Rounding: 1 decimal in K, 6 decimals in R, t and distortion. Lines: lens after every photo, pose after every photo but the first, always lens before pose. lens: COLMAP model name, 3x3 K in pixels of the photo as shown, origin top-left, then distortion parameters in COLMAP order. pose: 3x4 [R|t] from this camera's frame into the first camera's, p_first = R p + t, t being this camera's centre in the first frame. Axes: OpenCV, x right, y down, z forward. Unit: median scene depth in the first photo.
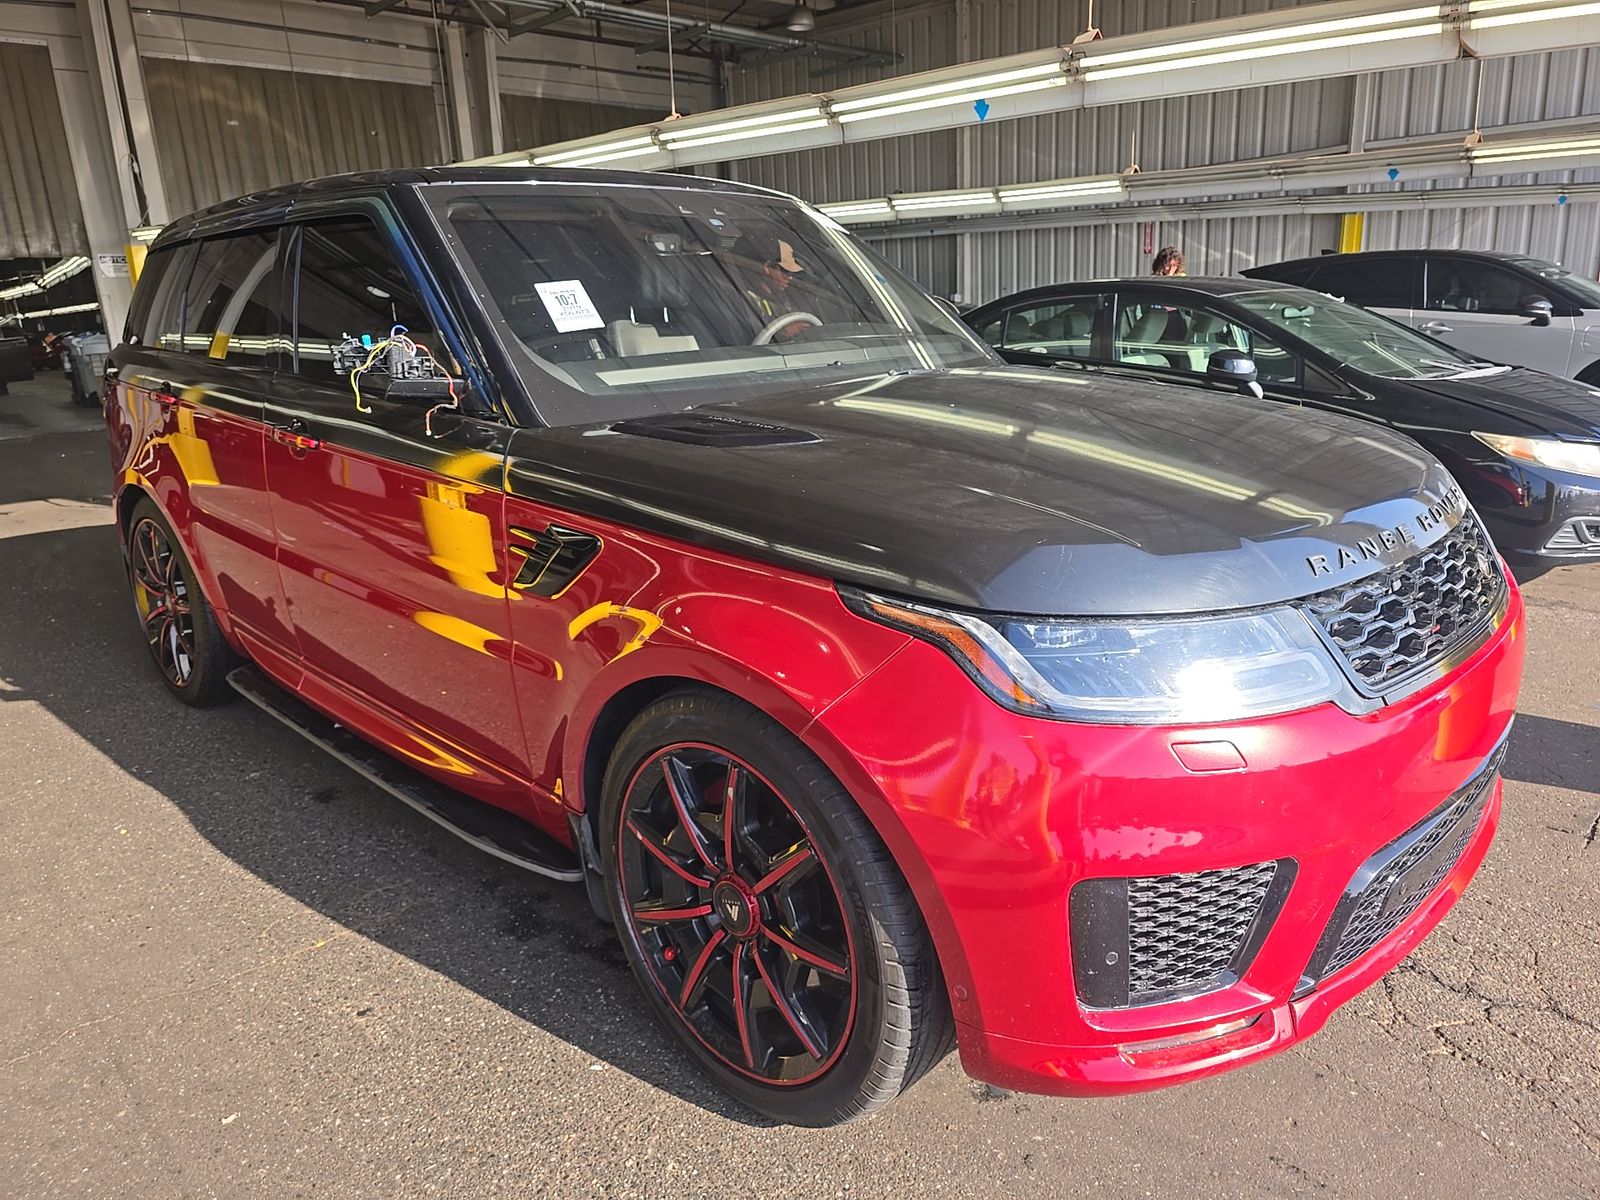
lens RADIAL K [[1108.8, 0, 801.8], [0, 1108.8, 593.4], [0, 0, 1]] dist [0.010382, -0.010304]
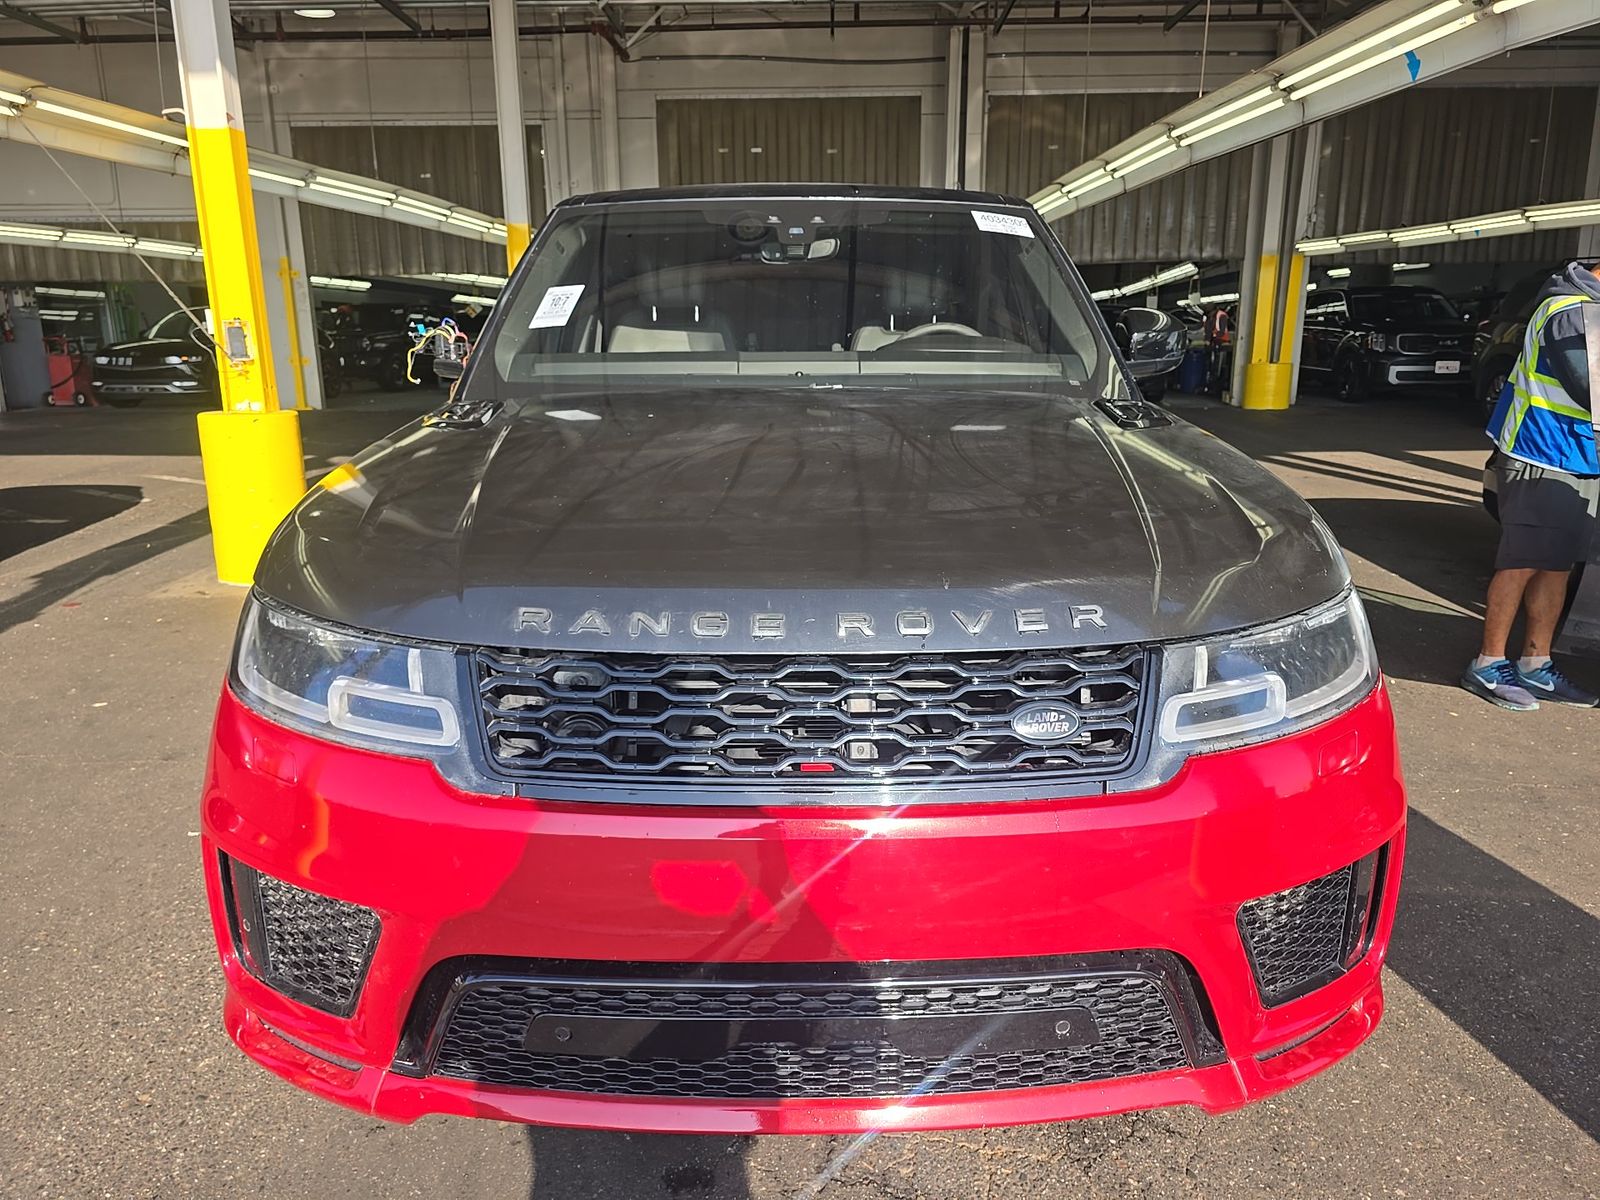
lens RADIAL K [[1108.8, 0, 799.2], [0, 1108.8, 600.2], [0, 0, 1]] dist [0.010382, -0.010304]
pose [[0.691542, 0.203624, -0.693041, 0.171882], [-0.206293, 0.975159, 0.080667, -0.021548], [0.692252, 0.087185, 0.716370, 0.075990]]
